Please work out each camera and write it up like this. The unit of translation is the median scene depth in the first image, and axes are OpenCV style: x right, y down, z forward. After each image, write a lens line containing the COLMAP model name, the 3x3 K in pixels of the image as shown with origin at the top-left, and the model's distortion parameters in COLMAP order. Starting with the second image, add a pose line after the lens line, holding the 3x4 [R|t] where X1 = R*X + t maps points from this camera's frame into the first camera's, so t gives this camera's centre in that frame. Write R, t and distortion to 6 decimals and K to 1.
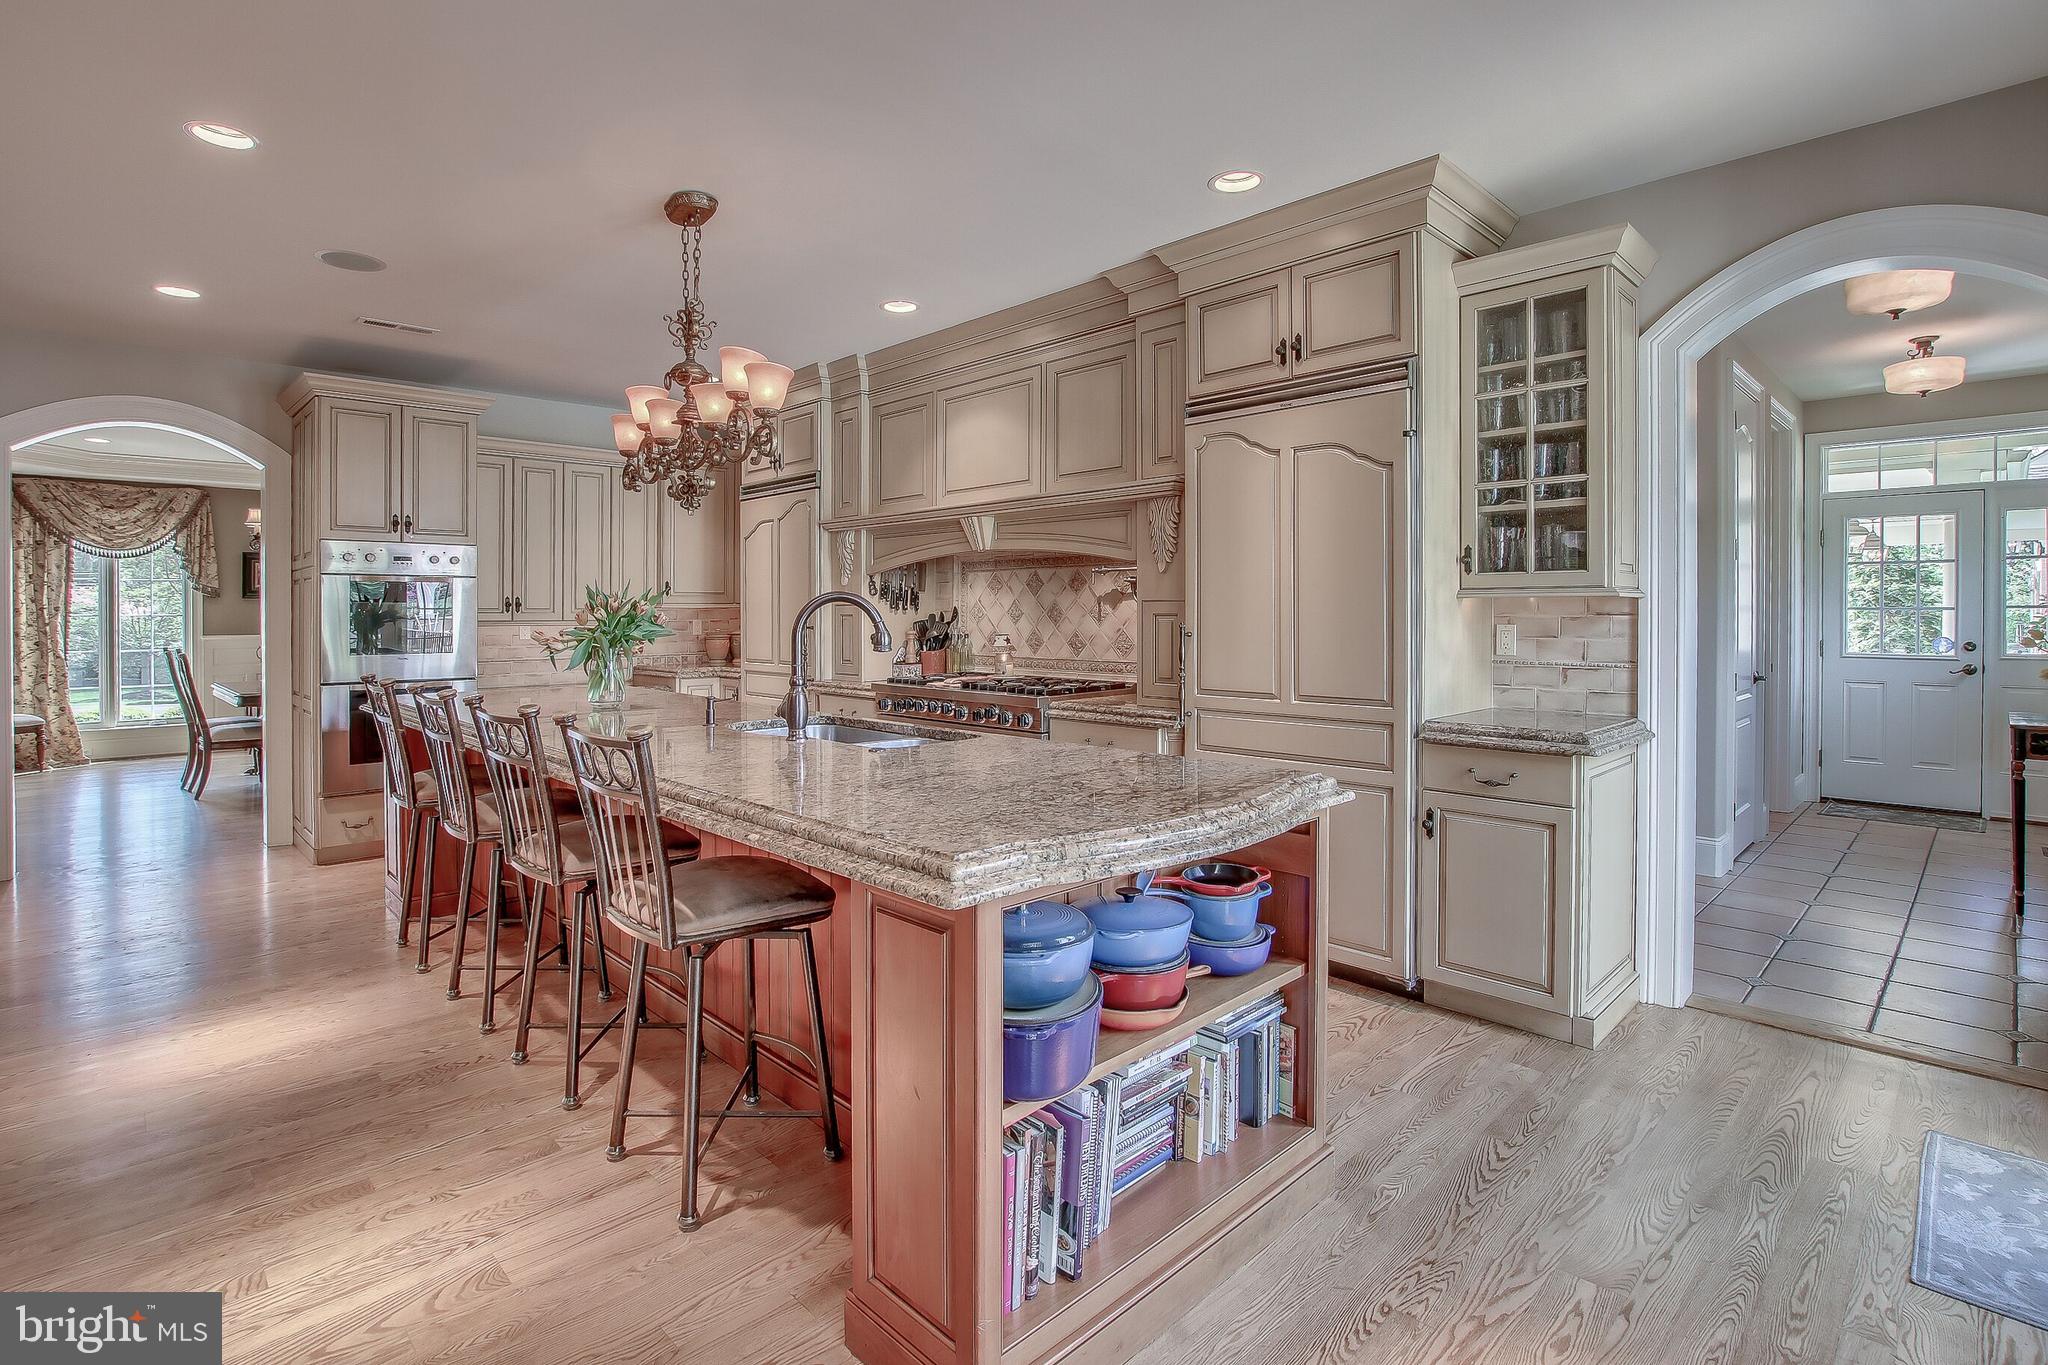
lens RADIAL K [[1002.4, 0, 999.5], [0, 1002.4, 612.5], [0, 0, 1]] dist [-0.021517, 0.000714]
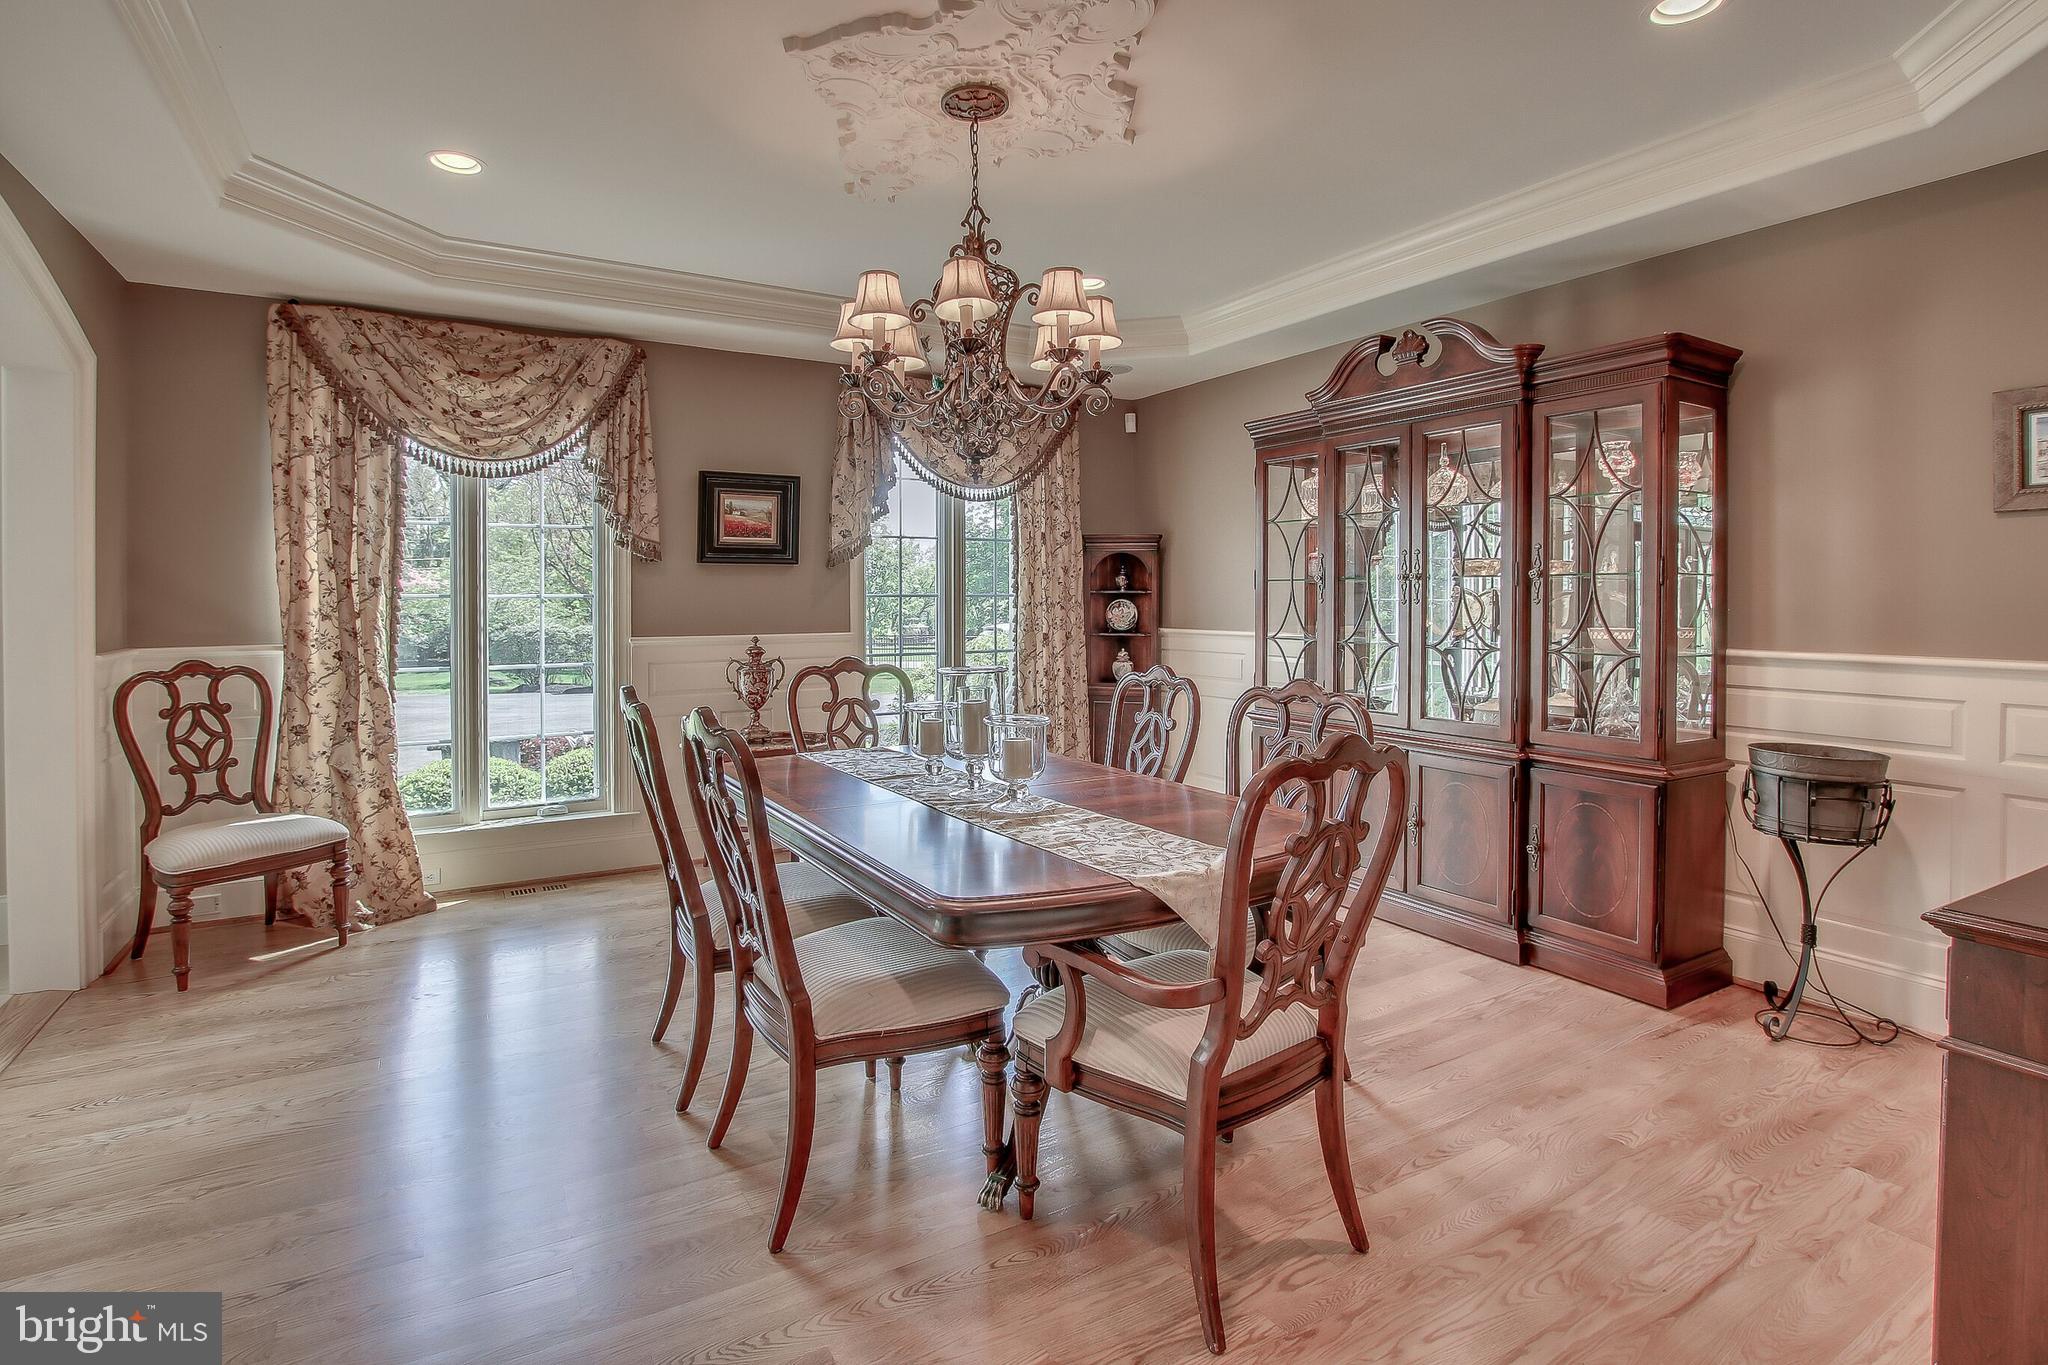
lens RADIAL K [[1002.4, 0, 1013.4], [0, 1002.4, 598.2], [0, 0, 1]] dist [-0.021517, 0.000714]
pose [[0.977419, 0.002962, -0.211291, -0.557408], [-0.002225, 0.999991, 0.003727, 0.001507], [0.211300, -0.003172, 0.977416, 0.596957]]
